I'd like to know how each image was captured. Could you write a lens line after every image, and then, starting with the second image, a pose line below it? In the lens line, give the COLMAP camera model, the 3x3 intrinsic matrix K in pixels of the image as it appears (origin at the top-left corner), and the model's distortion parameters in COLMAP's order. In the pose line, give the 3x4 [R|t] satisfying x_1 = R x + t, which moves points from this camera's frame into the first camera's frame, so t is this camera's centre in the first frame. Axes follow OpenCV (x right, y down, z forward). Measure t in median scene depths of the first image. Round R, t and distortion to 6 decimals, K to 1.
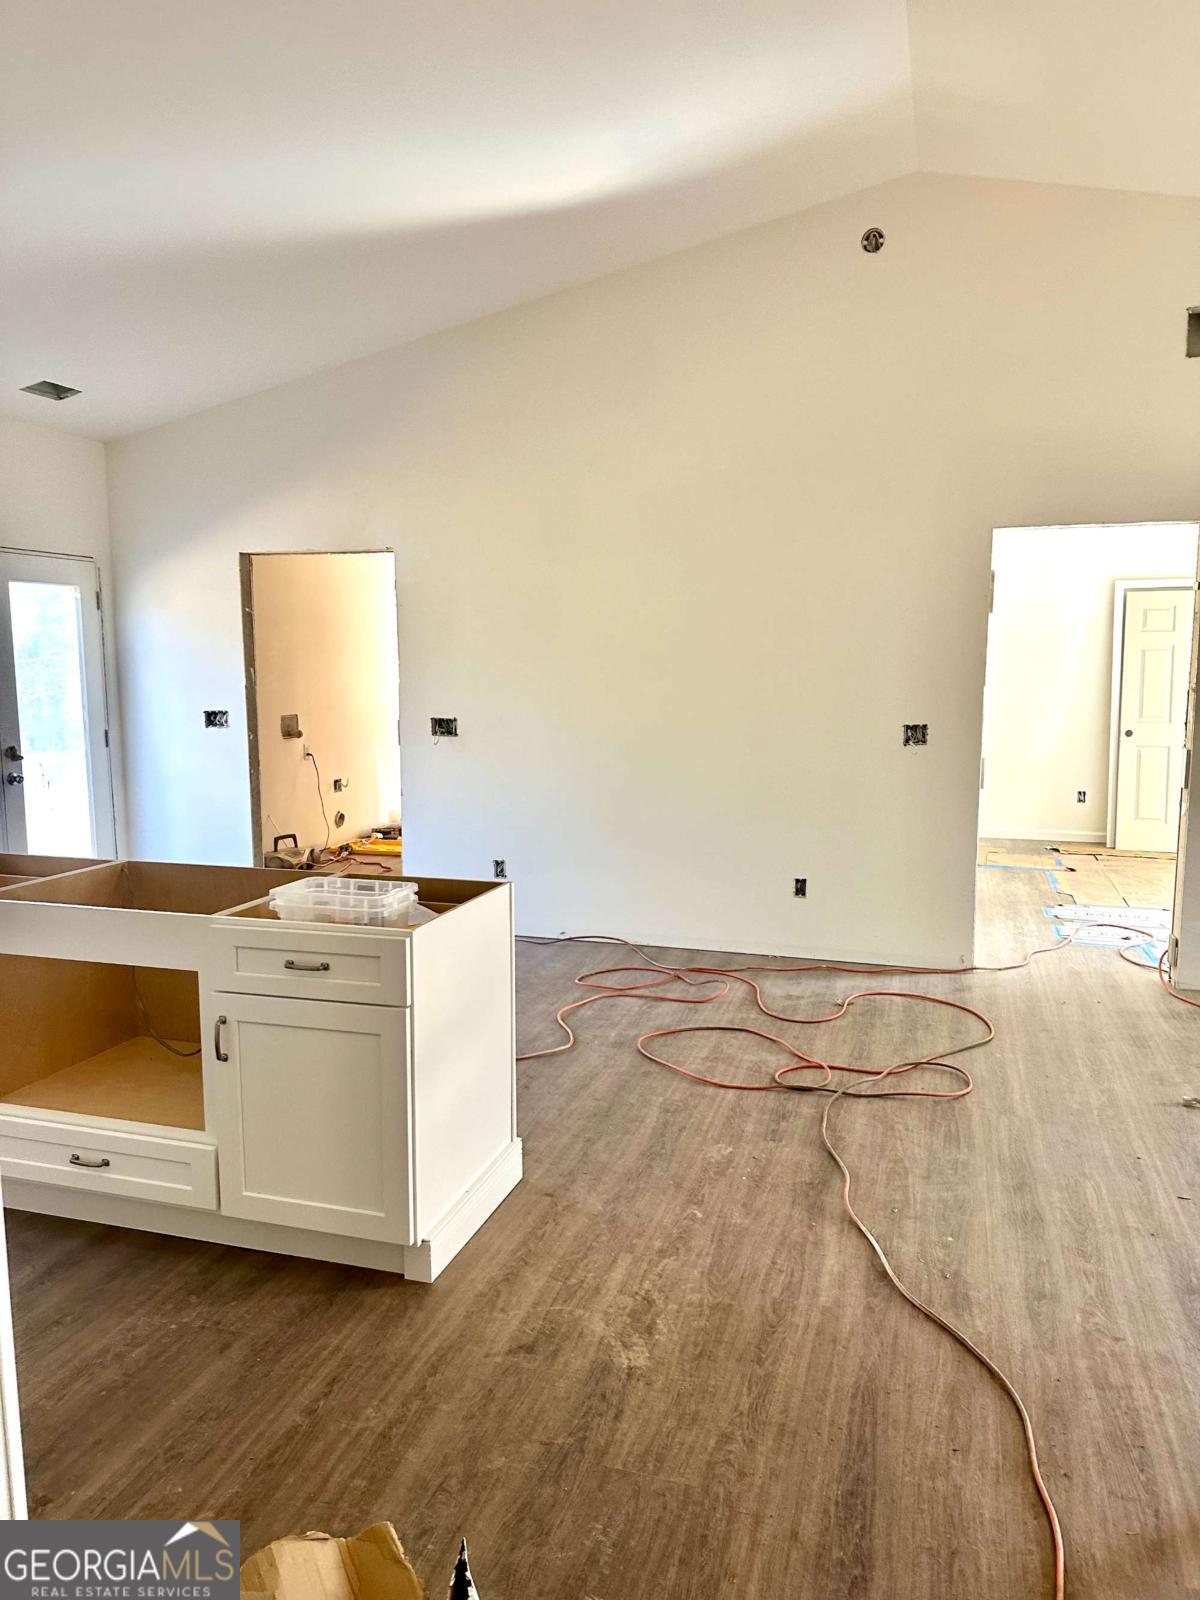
lens RADIAL K [[1114.2, 0, 593.8], [0, 1114.2, 795.9], [0, 0, 1]] dist [0.038167, -0.002928]
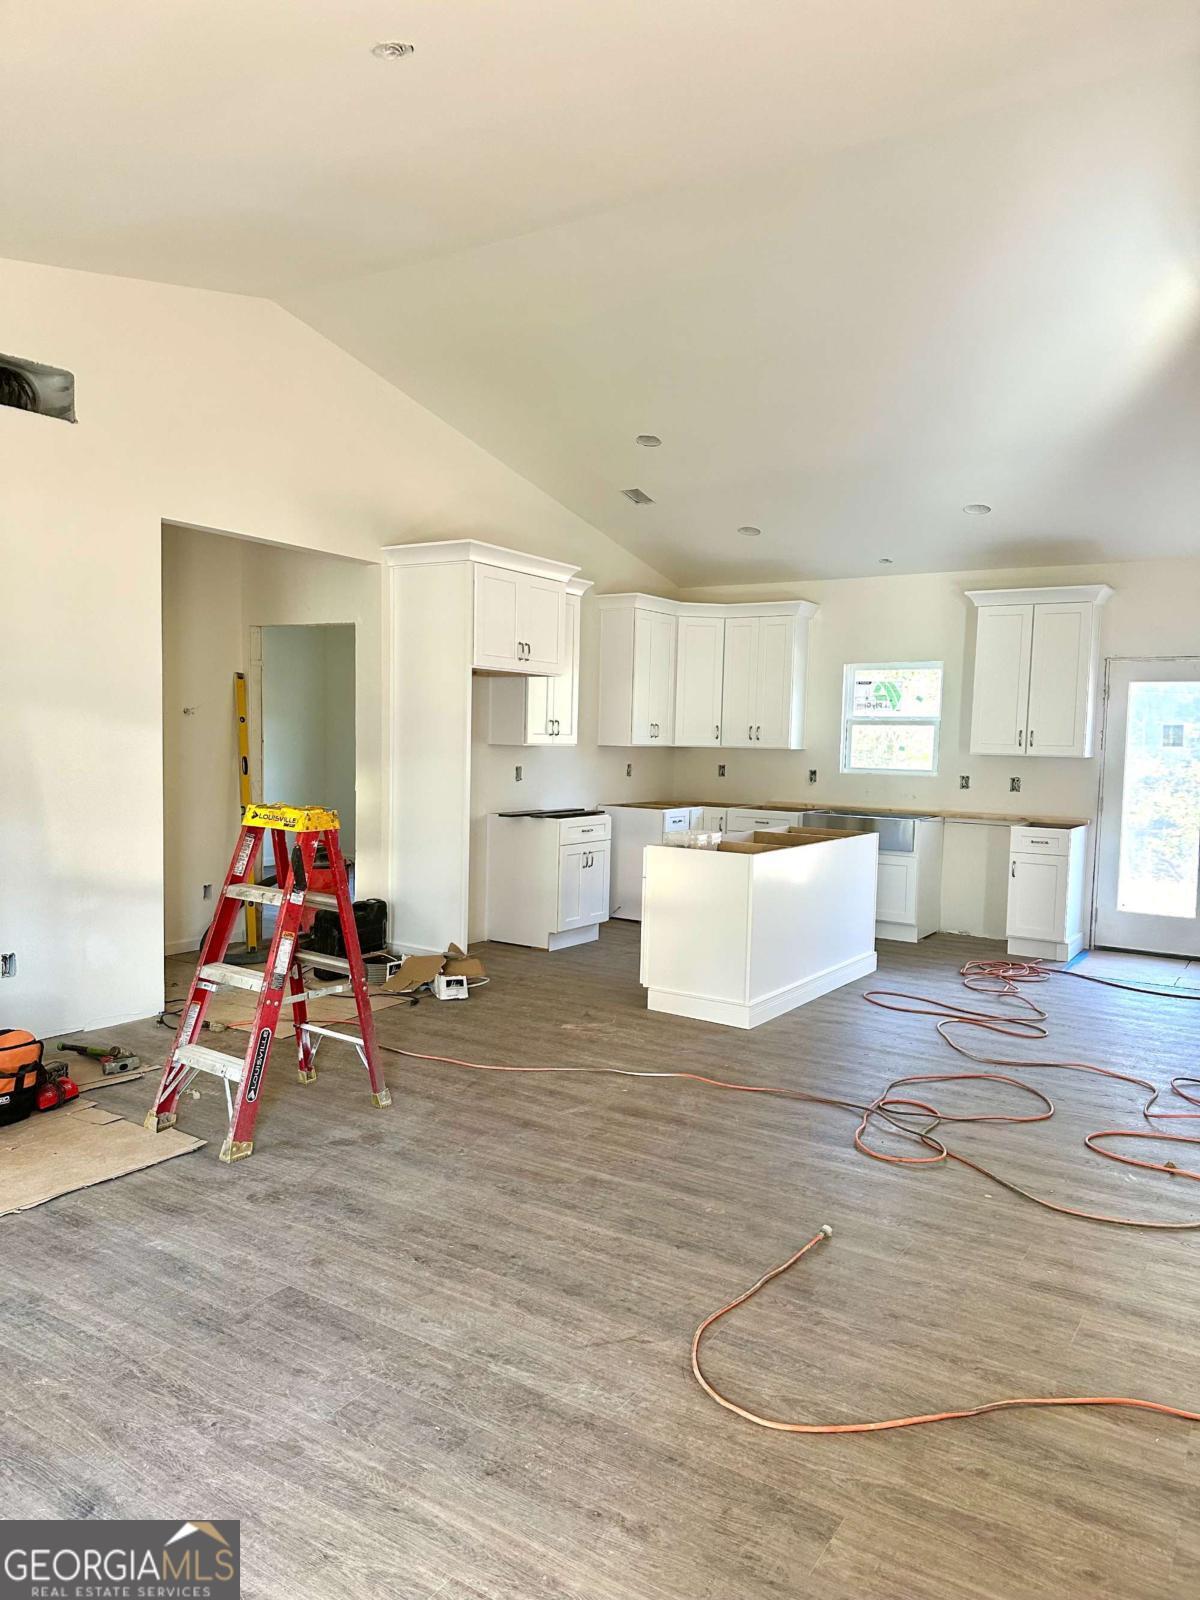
lens RADIAL K [[1114.2, 0, 608.0], [0, 1114.2, 810.0], [0, 0, 1]] dist [0.038167, -0.002928]
pose [[-0.276069, 0.055455, -0.959537, 1.665118], [-0.136962, 0.985876, 0.096383, -0.123351], [0.951329, 0.158029, -0.264574, 1.242314]]
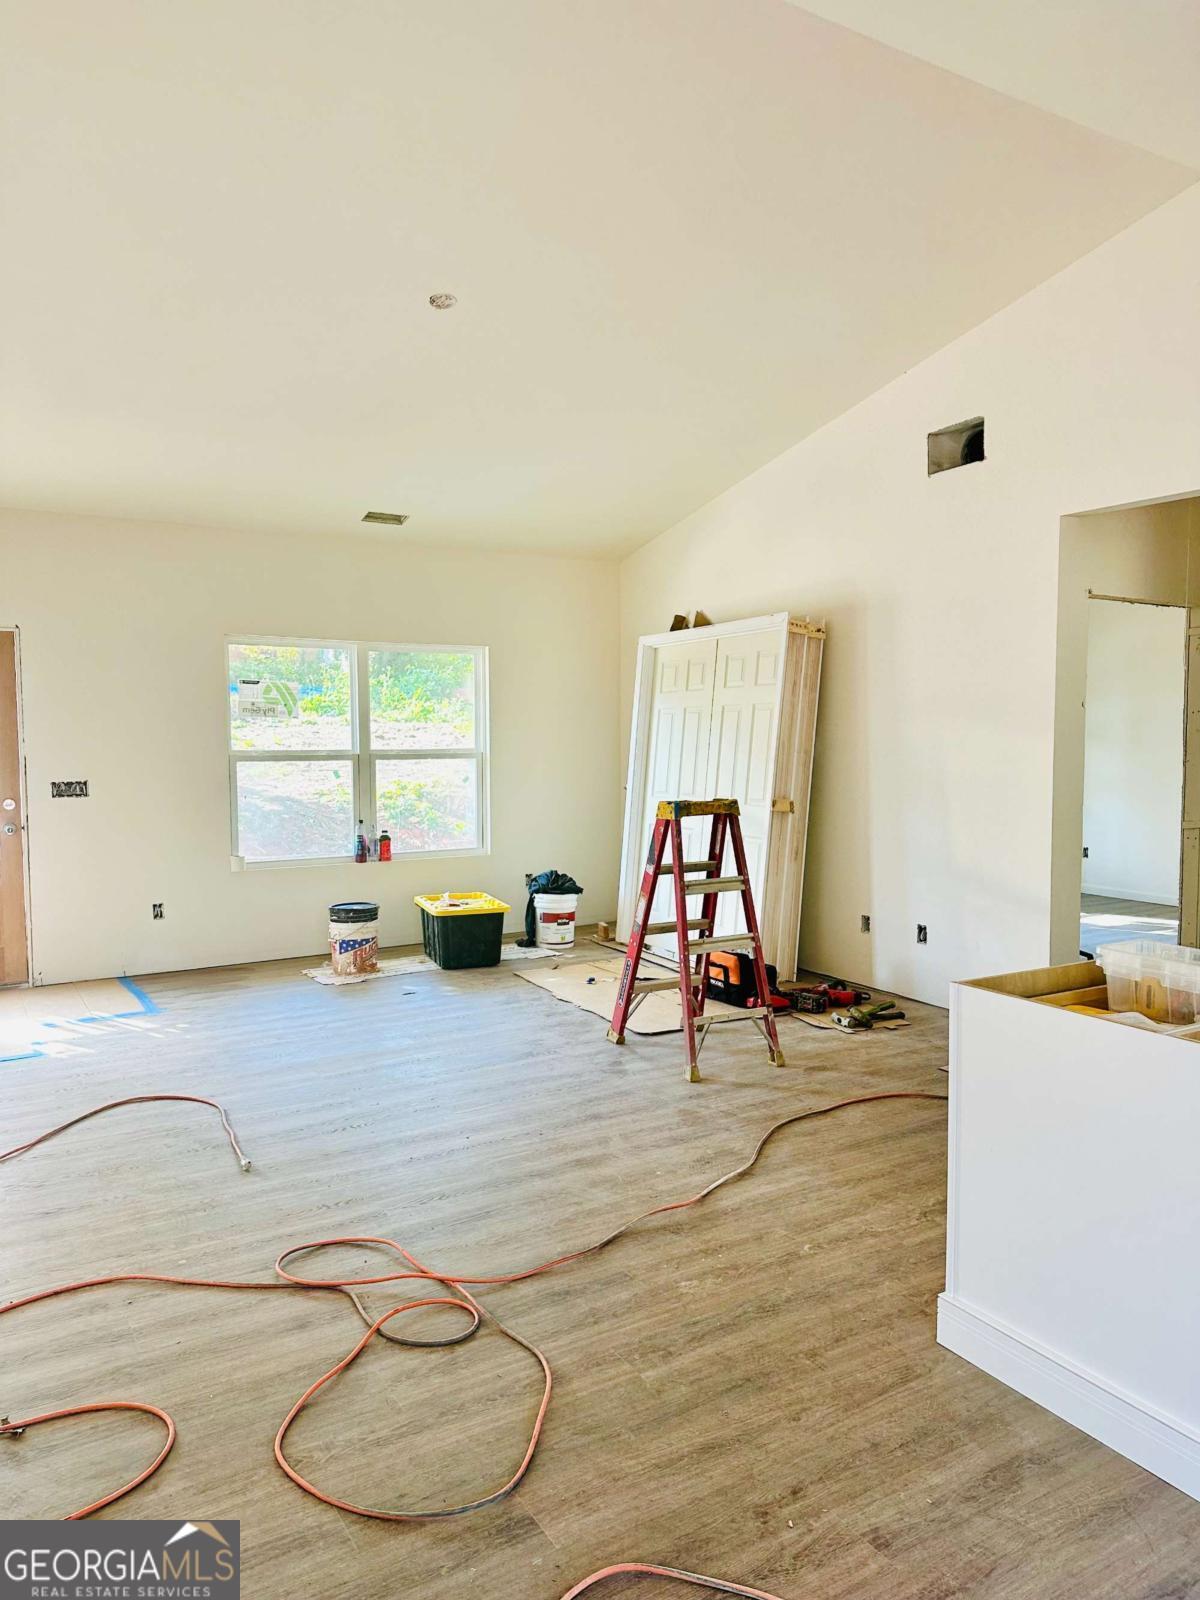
lens RADIAL K [[1114.2, 0, 608.3], [0, 1114.2, 793.2], [0, 0, 1]] dist [0.038167, -0.002928]
pose [[-0.746357, -0.045037, 0.664021, -0.438144], [0.078587, 0.984765, 0.155122, -0.219838], [-0.660890, 0.167960, -0.731446, 1.781952]]
